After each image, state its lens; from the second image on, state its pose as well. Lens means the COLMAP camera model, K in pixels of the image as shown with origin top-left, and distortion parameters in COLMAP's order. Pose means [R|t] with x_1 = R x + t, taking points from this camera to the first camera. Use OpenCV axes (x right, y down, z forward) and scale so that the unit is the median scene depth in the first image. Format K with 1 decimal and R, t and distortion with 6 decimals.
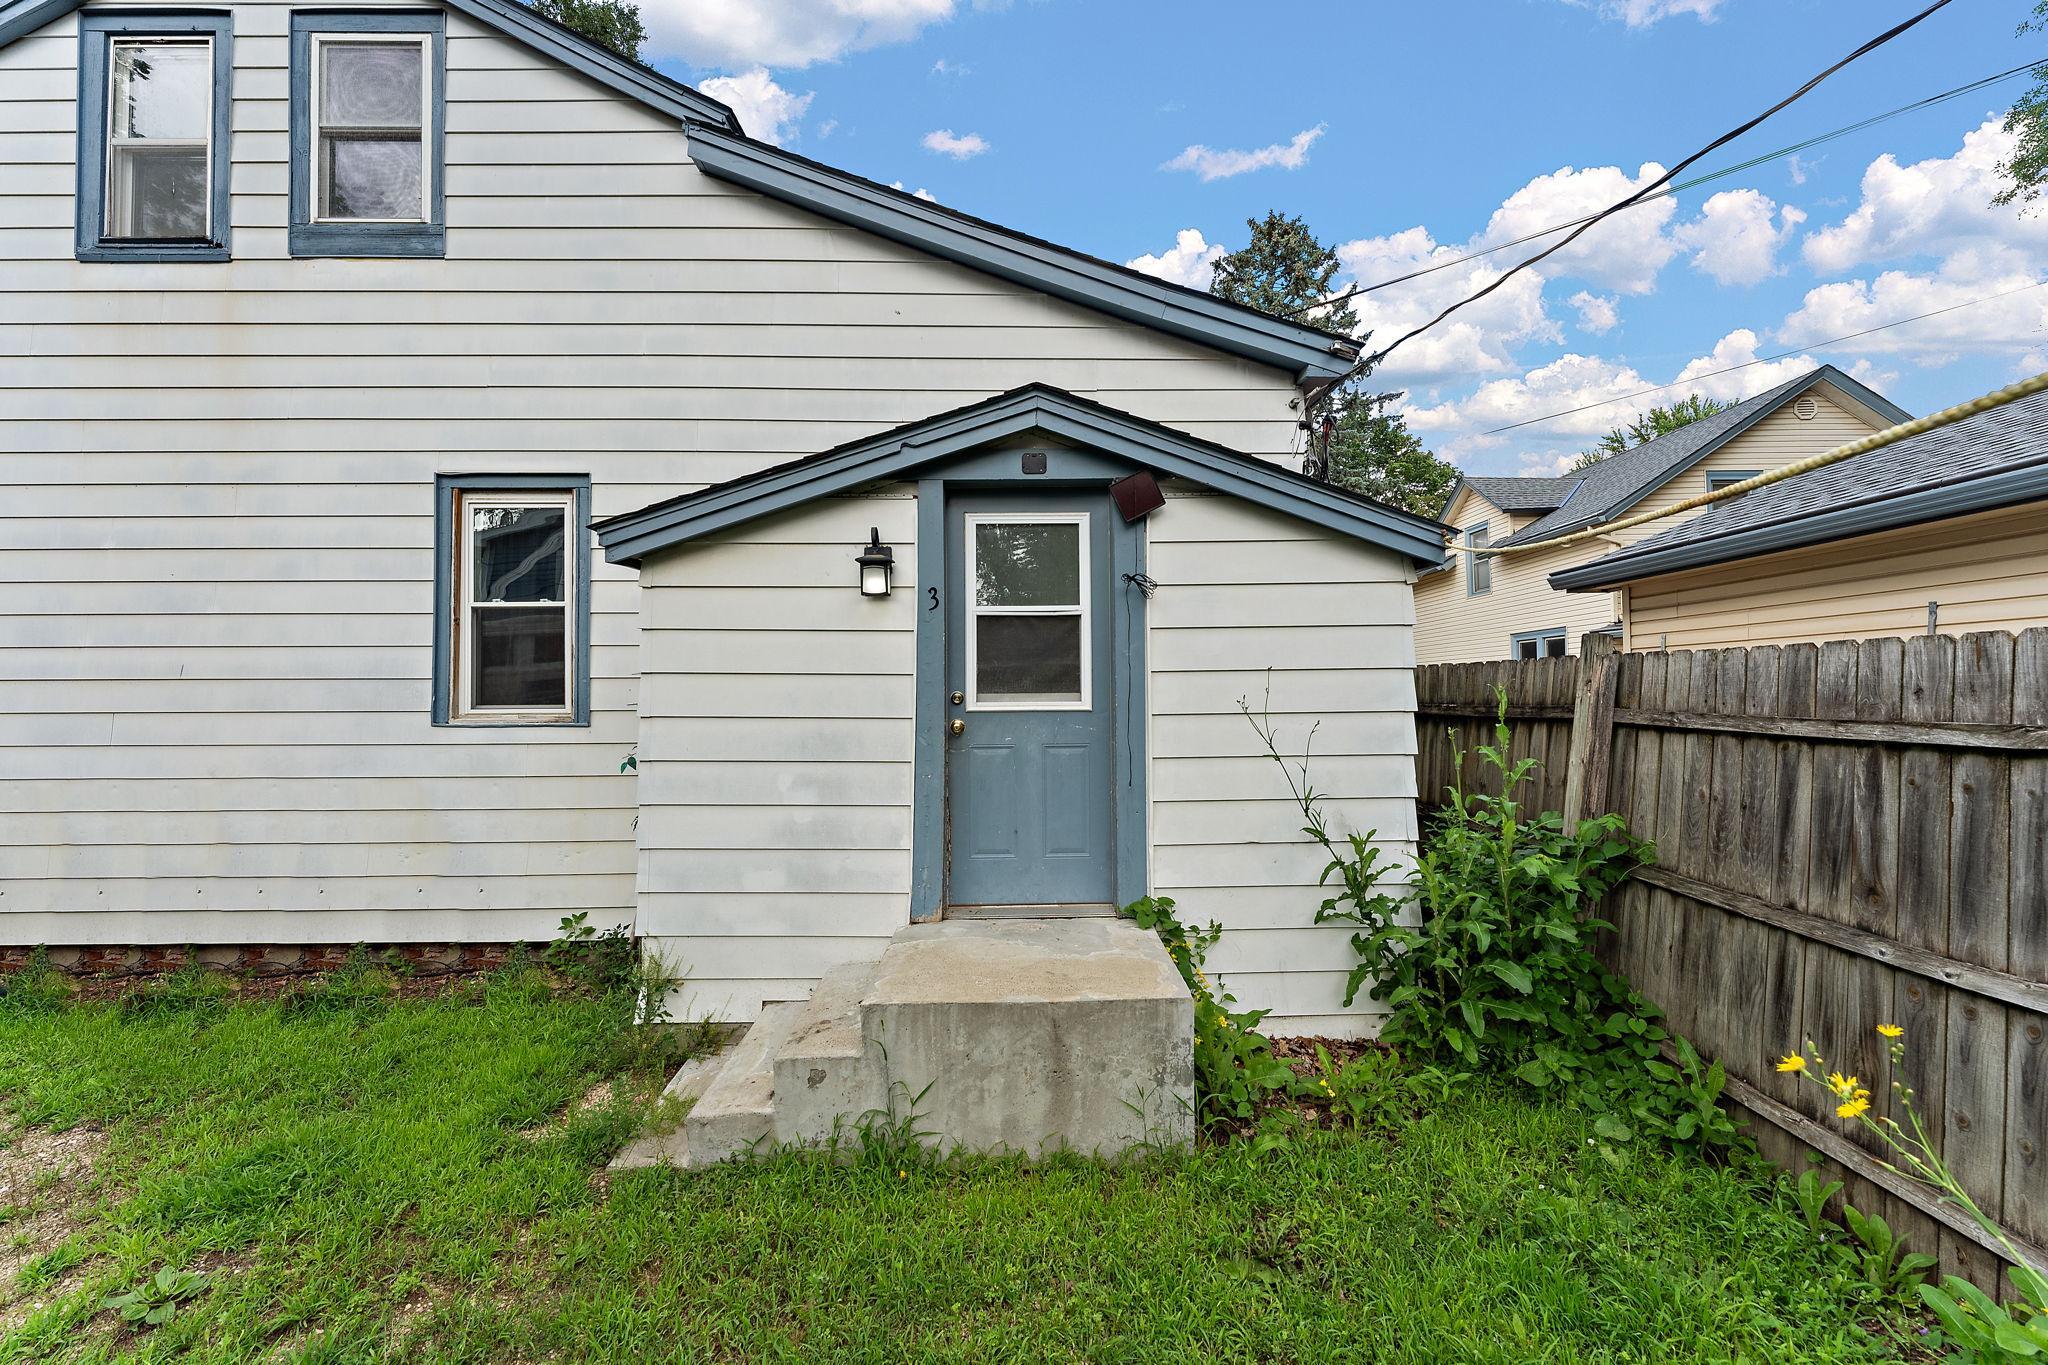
lens RADIAL K [[909.9, 0, 1029.9], [0, 909.9, 692.3], [0, 0, 1]] dist [0.000402, -0.000150]
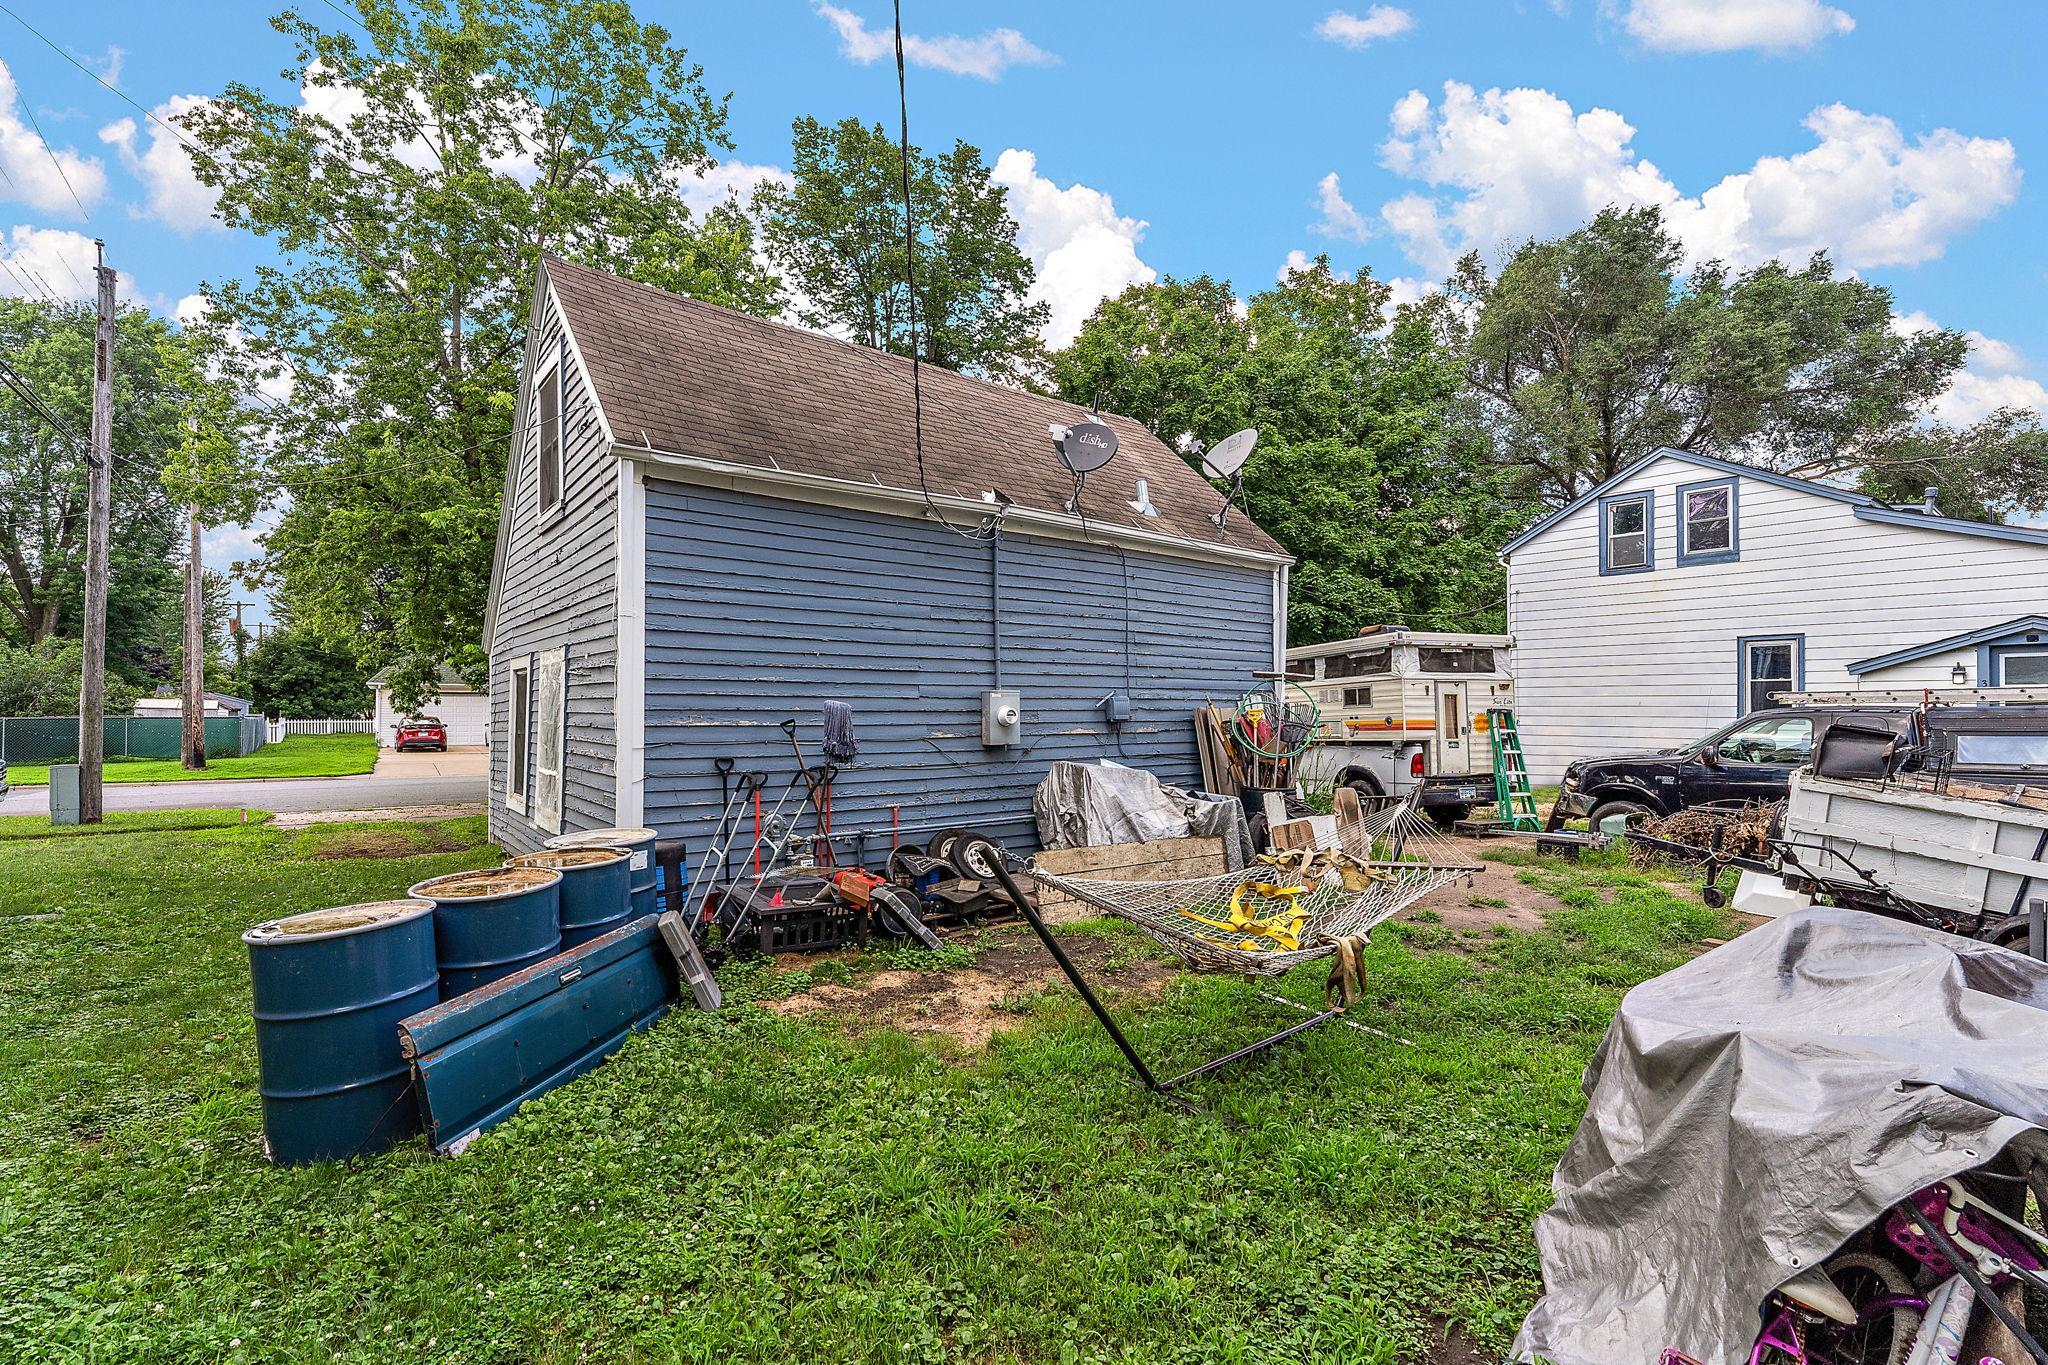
lens RADIAL K [[909.9, 0, 1029.3], [0, 909.9, 699.4], [0, 0, 1]] dist [0.000402, -0.000150]
pose [[0.620336, -0.001284, -0.784335, 0.230045], [-0.007215, 0.999947, -0.007343, 0.000999], [0.784303, 0.010214, 0.620294, -2.590769]]
